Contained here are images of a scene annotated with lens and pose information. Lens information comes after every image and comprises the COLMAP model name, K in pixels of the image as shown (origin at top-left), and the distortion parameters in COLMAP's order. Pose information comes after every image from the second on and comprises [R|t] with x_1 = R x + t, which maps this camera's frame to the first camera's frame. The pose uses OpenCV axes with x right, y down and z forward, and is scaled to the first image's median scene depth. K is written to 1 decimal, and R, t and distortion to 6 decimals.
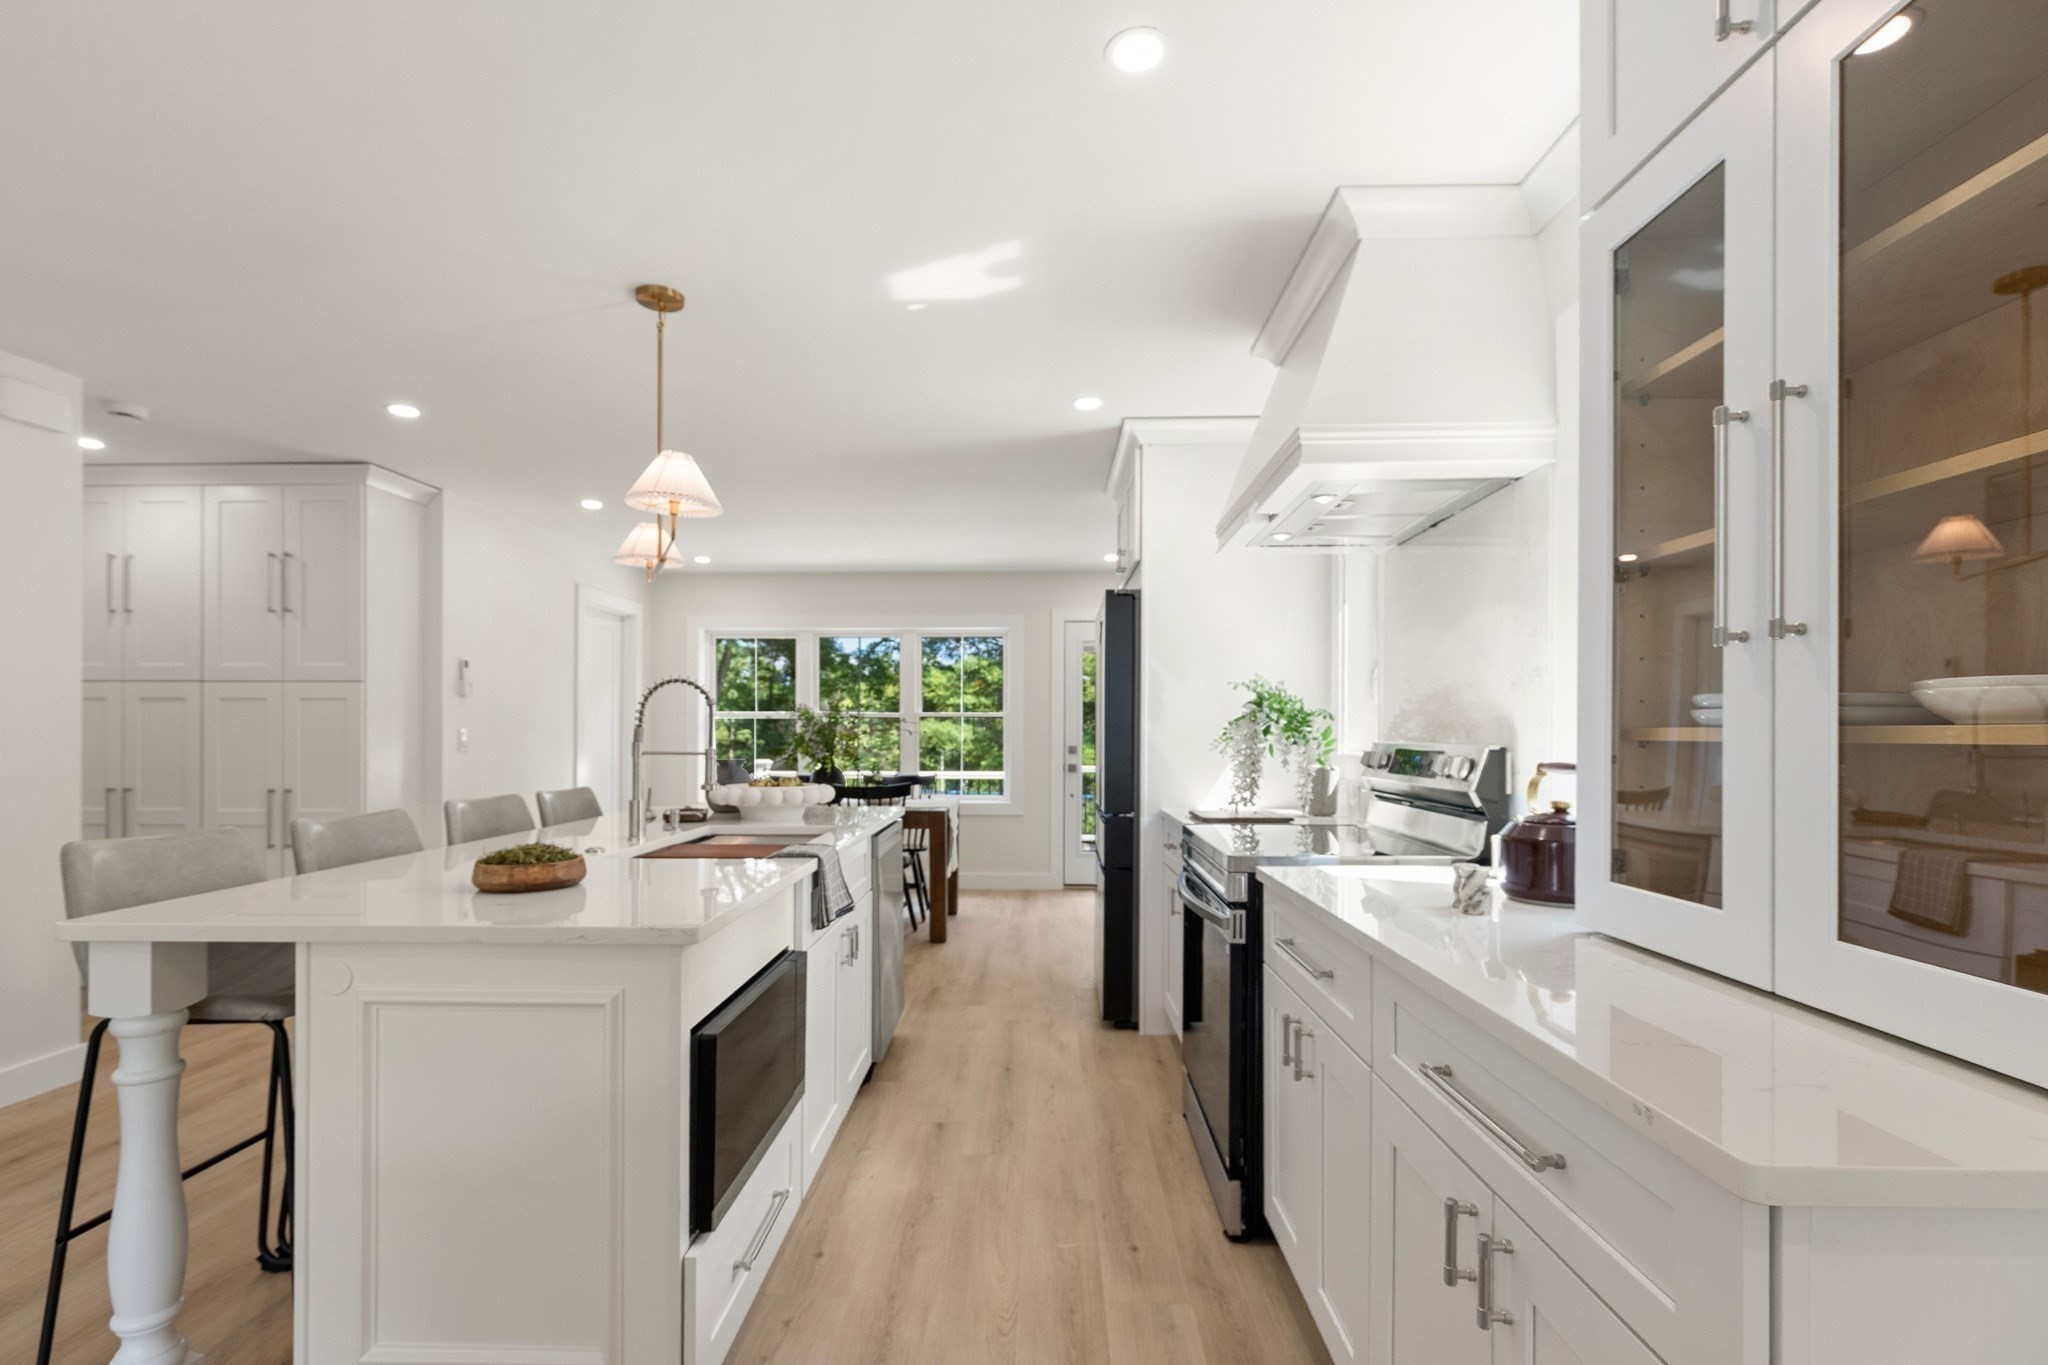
lens RADIAL K [[944.9, 0, 1033.9], [0, 944.9, 725.7], [0, 0, 1]] dist [0.009427, 0.000067]
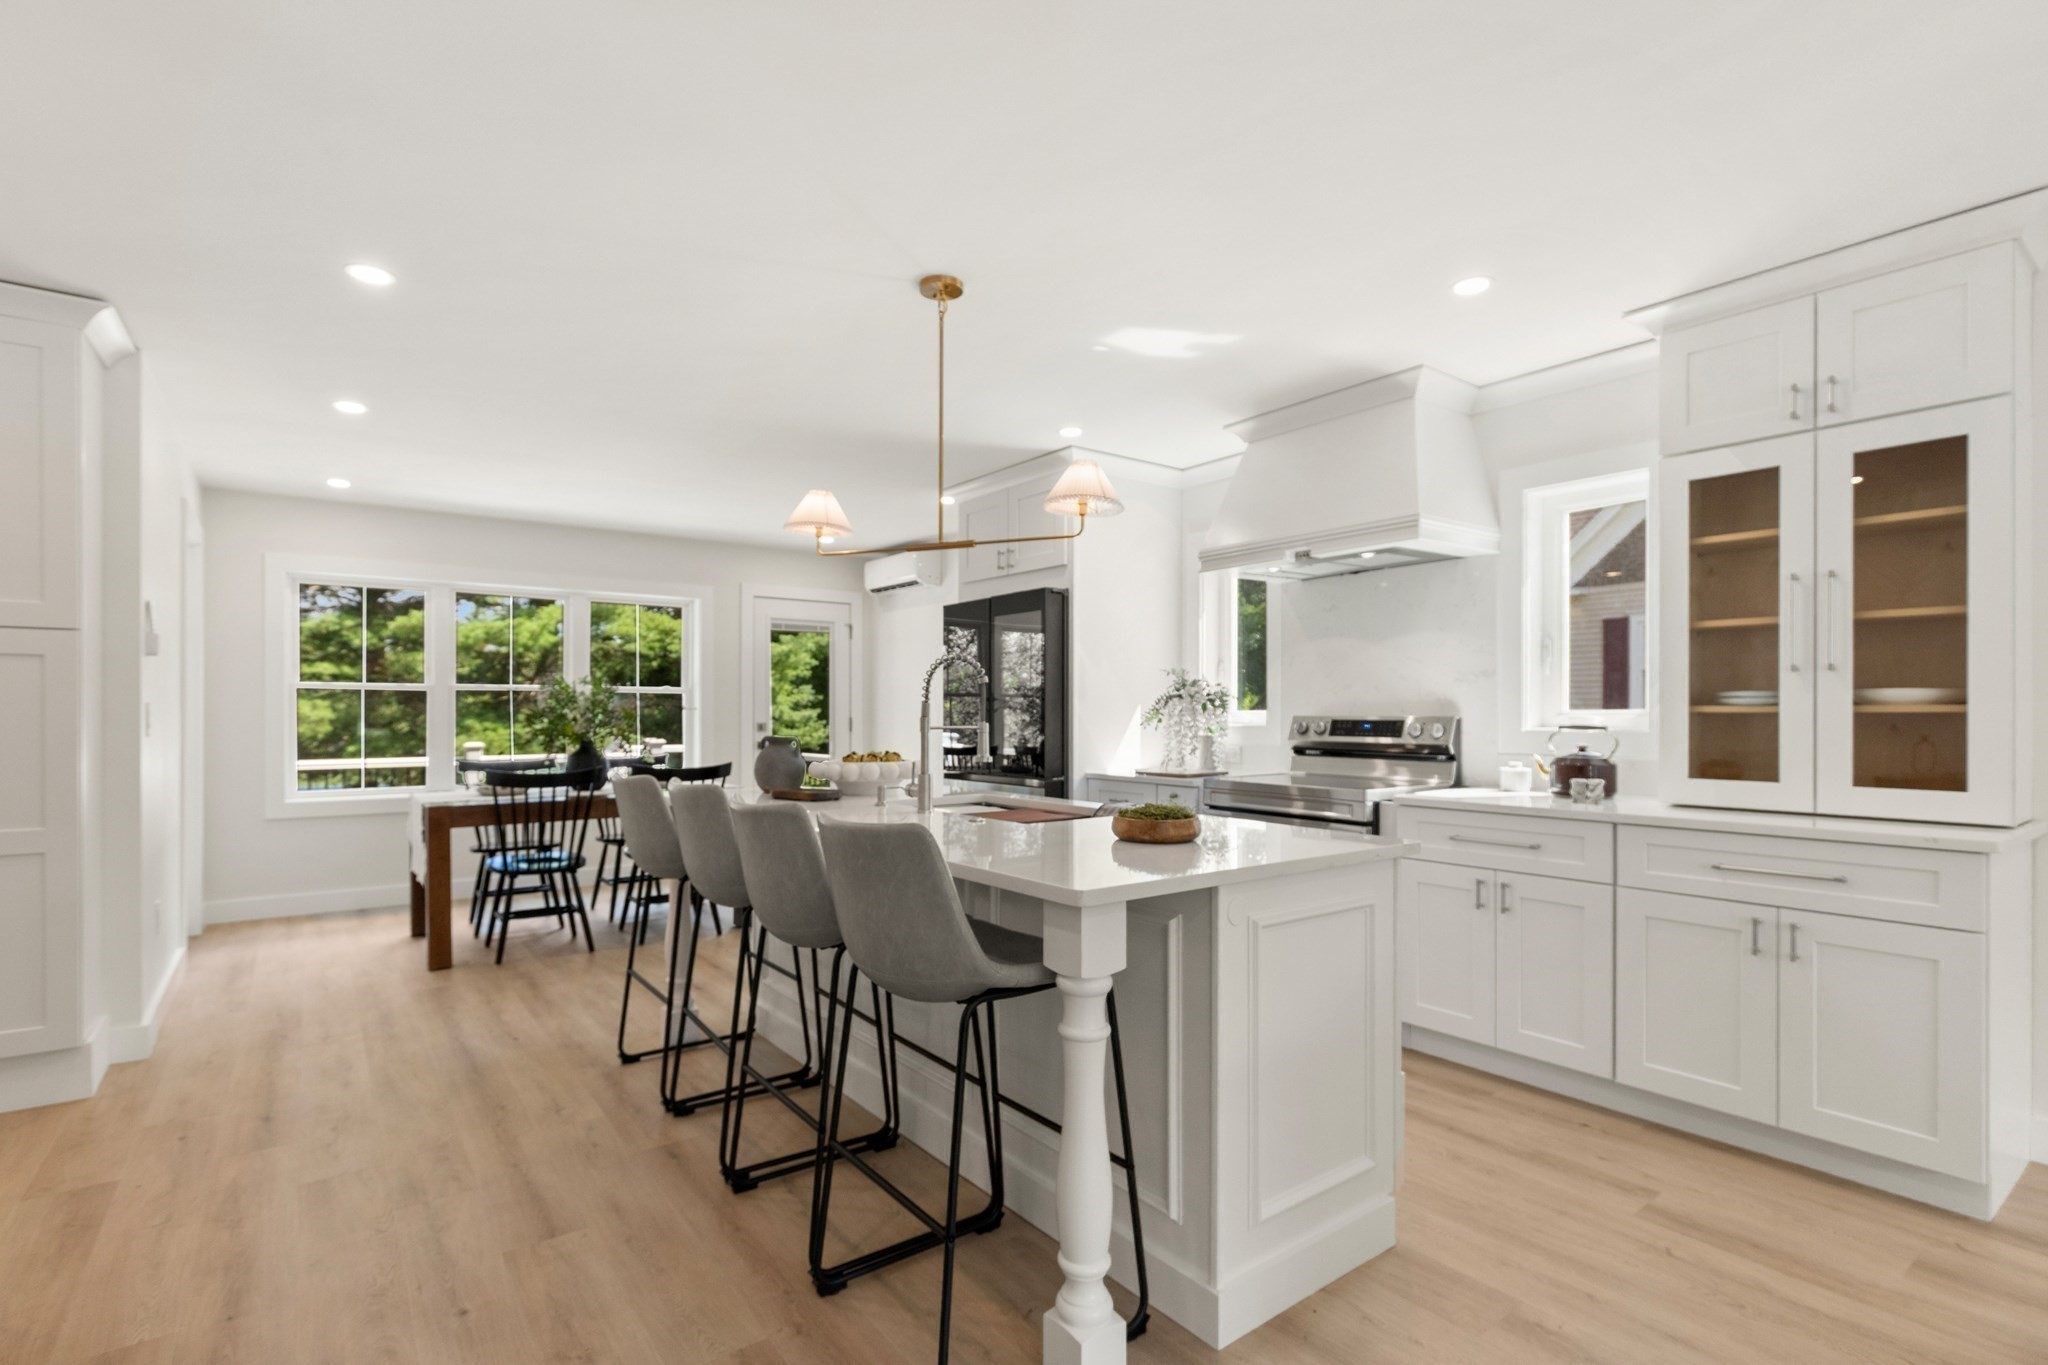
lens RADIAL K [[944.9, 0, 1037.1], [0, 944.9, 703.9], [0, 0, 1]] dist [0.009427, 0.000067]
pose [[0.784458, 0.003917, 0.620170, -0.346980], [-0.004221, 0.999991, -0.000977, 0.001026], [-0.620168, -0.001851, 0.784467, 0.045692]]
